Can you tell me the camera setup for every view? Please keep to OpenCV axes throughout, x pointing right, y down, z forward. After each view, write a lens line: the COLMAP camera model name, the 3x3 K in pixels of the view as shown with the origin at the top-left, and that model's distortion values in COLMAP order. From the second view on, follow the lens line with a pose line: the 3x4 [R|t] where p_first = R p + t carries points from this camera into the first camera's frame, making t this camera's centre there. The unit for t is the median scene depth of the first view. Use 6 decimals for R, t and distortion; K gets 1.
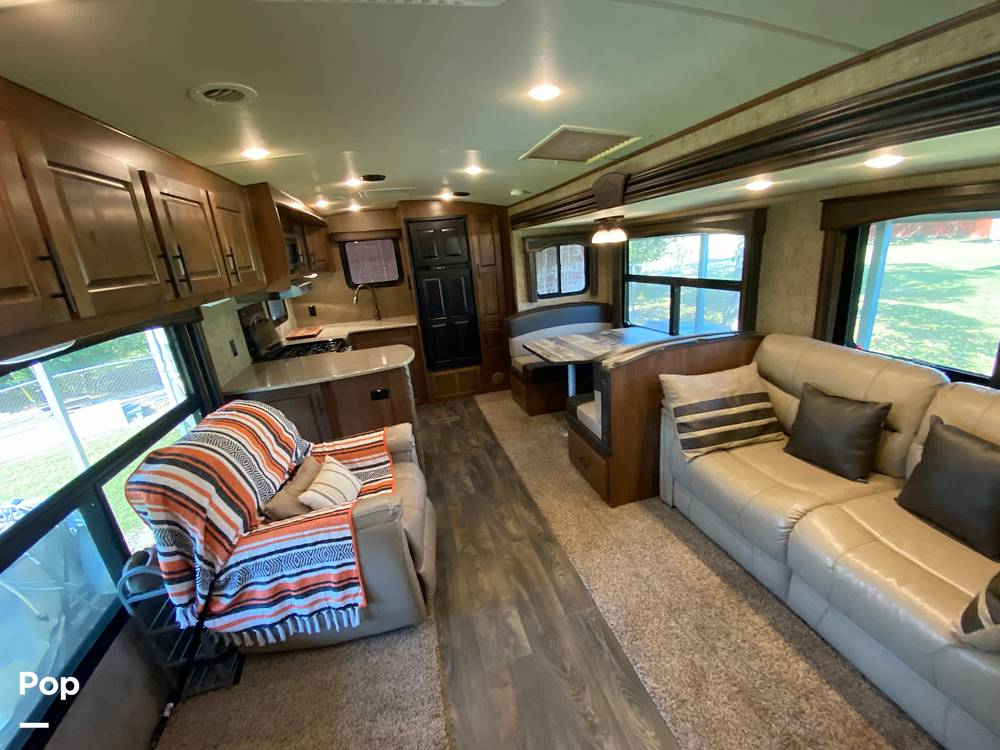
lens RADIAL K [[407.1, 0, 500.0], [0, 407.1, 375.0], [0, 0, 1]] dist [0.021667, -0.022537]
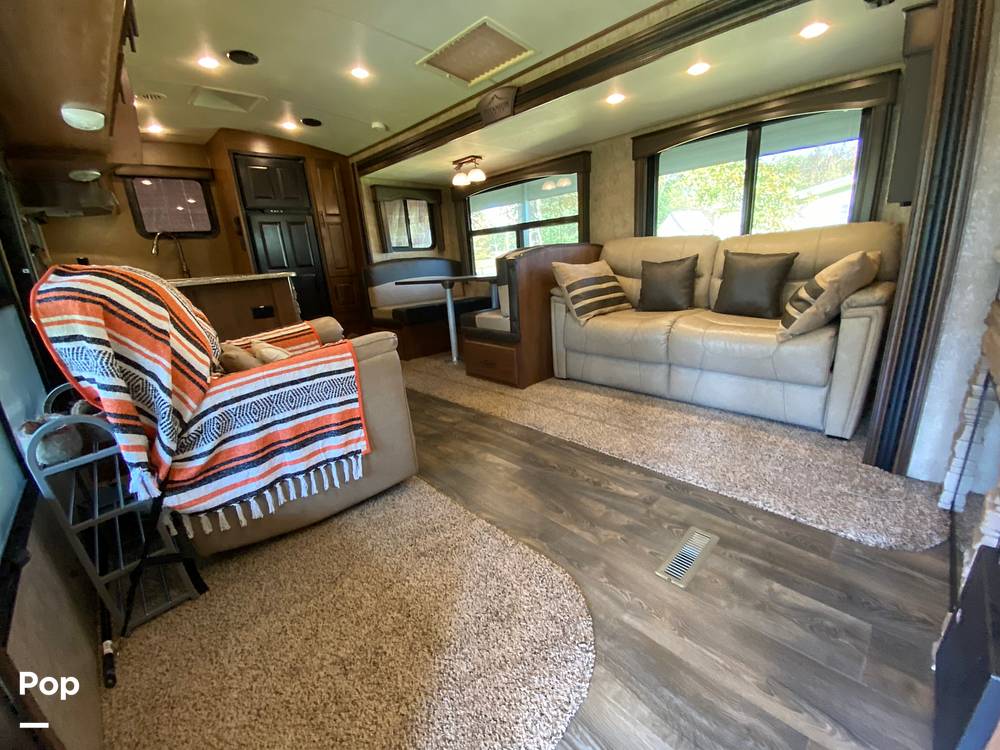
lens RADIAL K [[407.1, 0, 500.0], [0, 407.1, 375.0], [0, 0, 1]] dist [0.021667, -0.022537]
pose [[0.868164, -0.108467, 0.484279, -0.505002], [0.137189, 0.990251, -0.024145, 0.461752], [-0.476938, 0.087400, 0.874581, 0.037079]]
